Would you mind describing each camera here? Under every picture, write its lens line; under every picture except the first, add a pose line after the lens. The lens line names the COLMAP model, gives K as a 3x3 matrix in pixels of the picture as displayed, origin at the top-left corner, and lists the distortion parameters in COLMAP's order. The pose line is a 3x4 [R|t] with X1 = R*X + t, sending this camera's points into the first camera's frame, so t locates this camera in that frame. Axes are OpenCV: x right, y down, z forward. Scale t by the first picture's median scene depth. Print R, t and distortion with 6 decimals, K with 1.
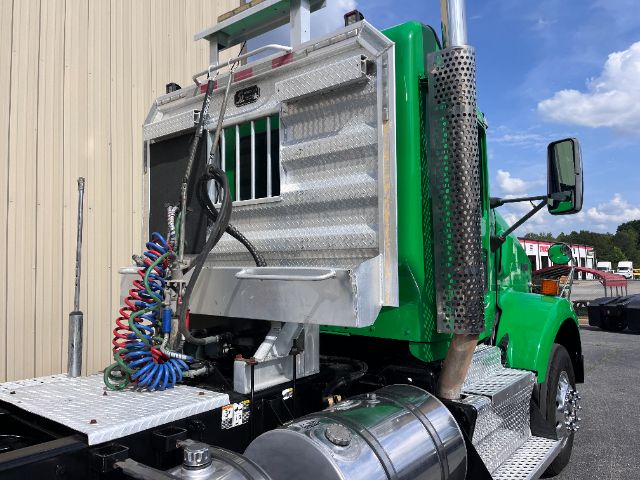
lens RADIAL K [[488.4, 0, 342.2], [0, 488.4, 241.3], [0, 0, 1]] dist [0.064455, -0.089410]
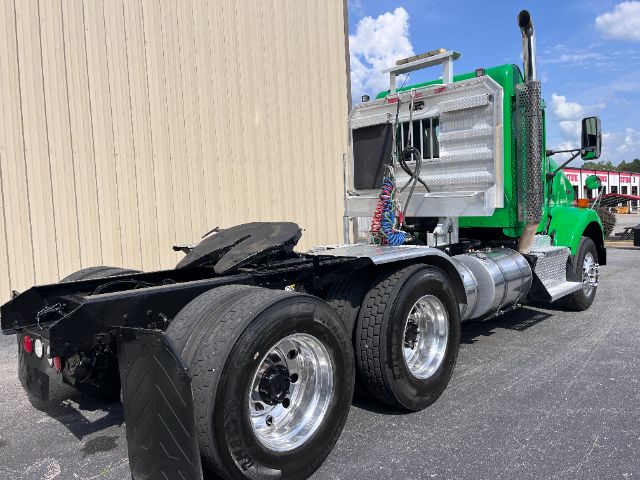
lens RADIAL K [[488.4, 0, 320.8], [0, 488.4, 239.8], [0, 0, 1]] dist [0.064455, -0.089410]
pose [[0.991587, -0.014589, -0.128621, -0.365960], [0.030371, 0.992114, 0.121607, -0.019013], [0.125832, -0.124490, 0.984210, -1.158626]]
